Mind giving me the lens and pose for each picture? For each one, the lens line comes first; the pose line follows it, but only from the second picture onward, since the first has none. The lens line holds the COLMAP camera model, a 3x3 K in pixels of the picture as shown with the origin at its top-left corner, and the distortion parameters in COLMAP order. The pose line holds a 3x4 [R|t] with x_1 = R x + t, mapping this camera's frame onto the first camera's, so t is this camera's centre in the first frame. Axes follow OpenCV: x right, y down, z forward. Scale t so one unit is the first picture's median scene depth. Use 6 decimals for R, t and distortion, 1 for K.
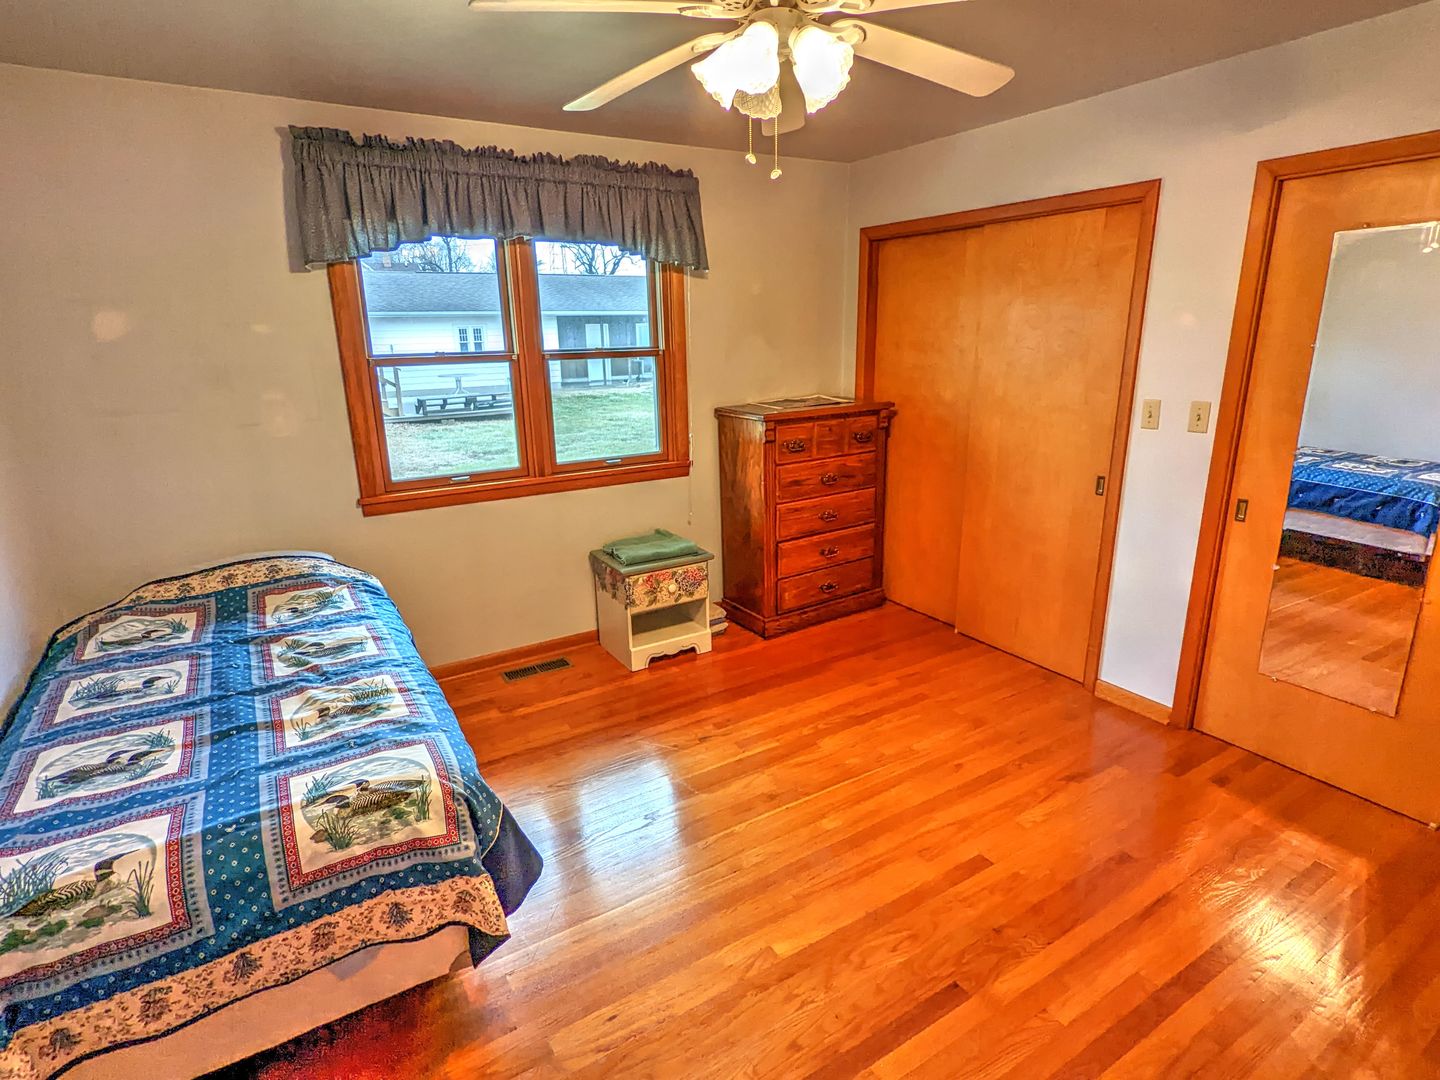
lens RADIAL K [[760.2, 0, 723.2], [0, 760.2, 537.2], [0, 0, 1]] dist [-0.000096, -0.000161]
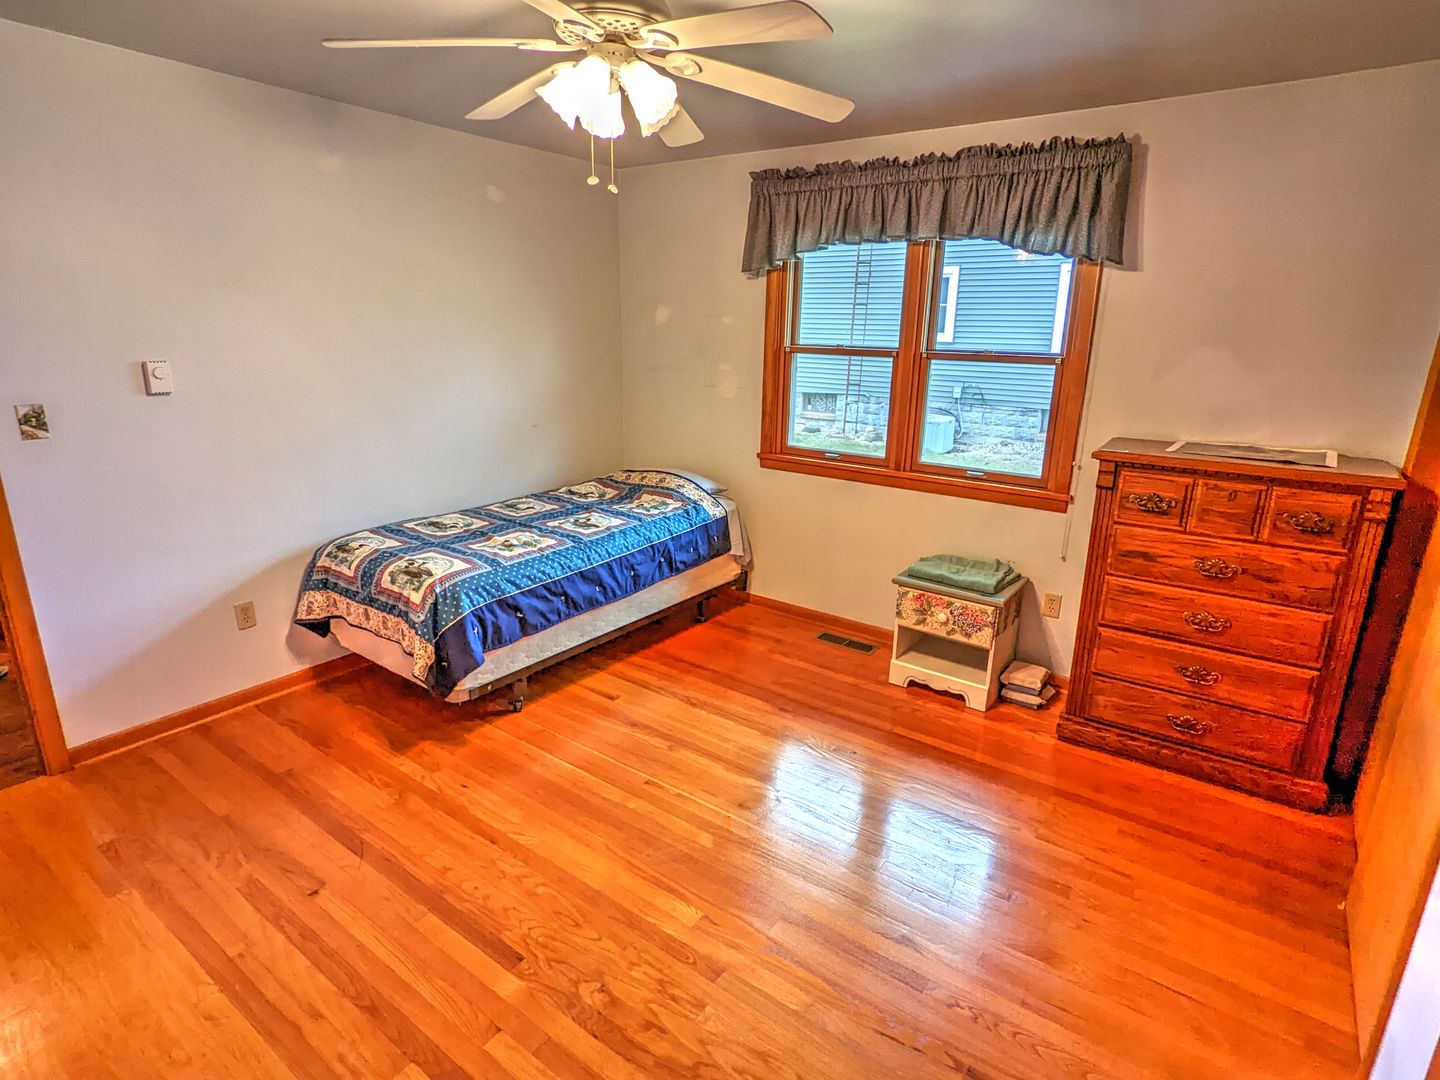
lens RADIAL K [[760.2, 0, 723.2], [0, 760.2, 537.2], [0, 0, 1]] dist [-0.000096, -0.000161]
pose [[0.378627, 0.275523, -0.883588, 0.739531], [-0.273774, 0.945283, 0.177446, -0.137141], [0.884132, 0.174718, 0.433341, 0.438040]]
